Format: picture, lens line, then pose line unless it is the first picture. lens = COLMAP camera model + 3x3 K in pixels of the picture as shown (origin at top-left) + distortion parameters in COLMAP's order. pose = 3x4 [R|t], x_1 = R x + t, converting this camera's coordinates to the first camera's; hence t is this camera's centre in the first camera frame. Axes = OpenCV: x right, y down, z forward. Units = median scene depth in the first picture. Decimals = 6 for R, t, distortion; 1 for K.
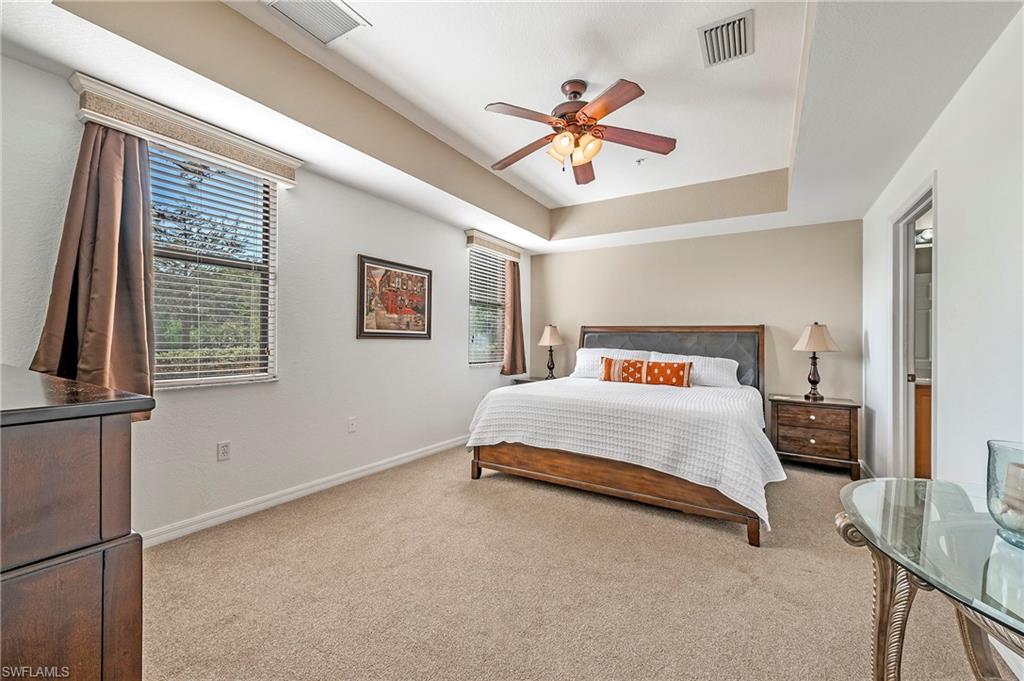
lens RADIAL K [[408.8, 0, 512.0], [0, 408.8, 340.5], [0, 0, 1]] dist [0.000135, -0.000153]
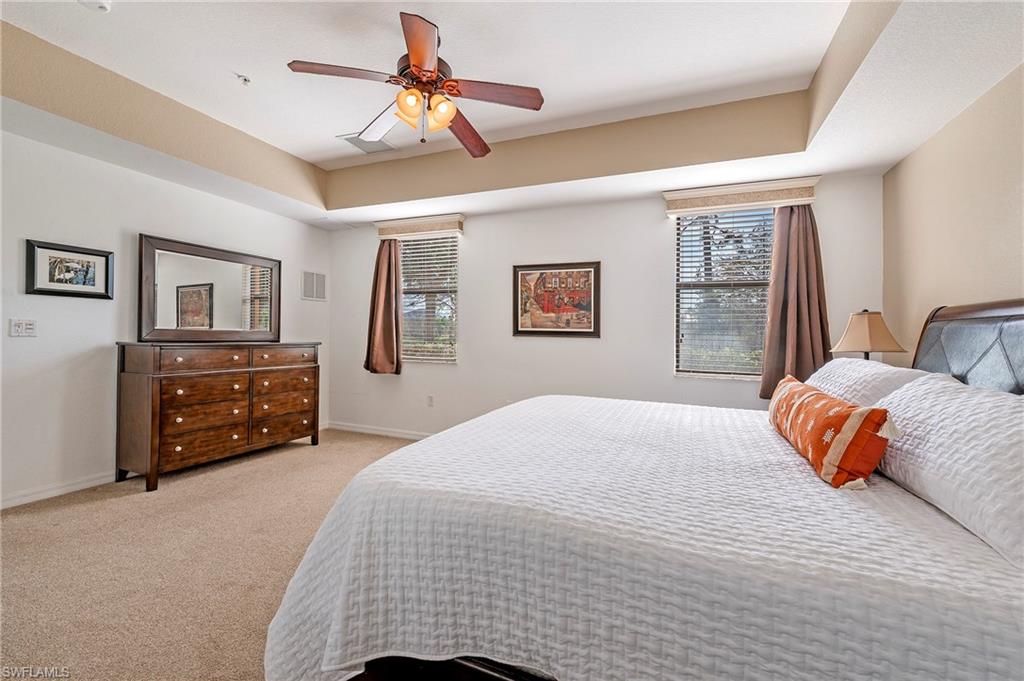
lens RADIAL K [[408.8, 0, 512.0], [0, 408.8, 340.5], [0, 0, 1]] dist [0.000135, -0.000153]
pose [[0.154100, -0.003982, -0.988047, 0.740719], [-0.023940, 0.999683, -0.007763, 0.016494], [0.987765, 0.024850, 0.153956, 0.749172]]
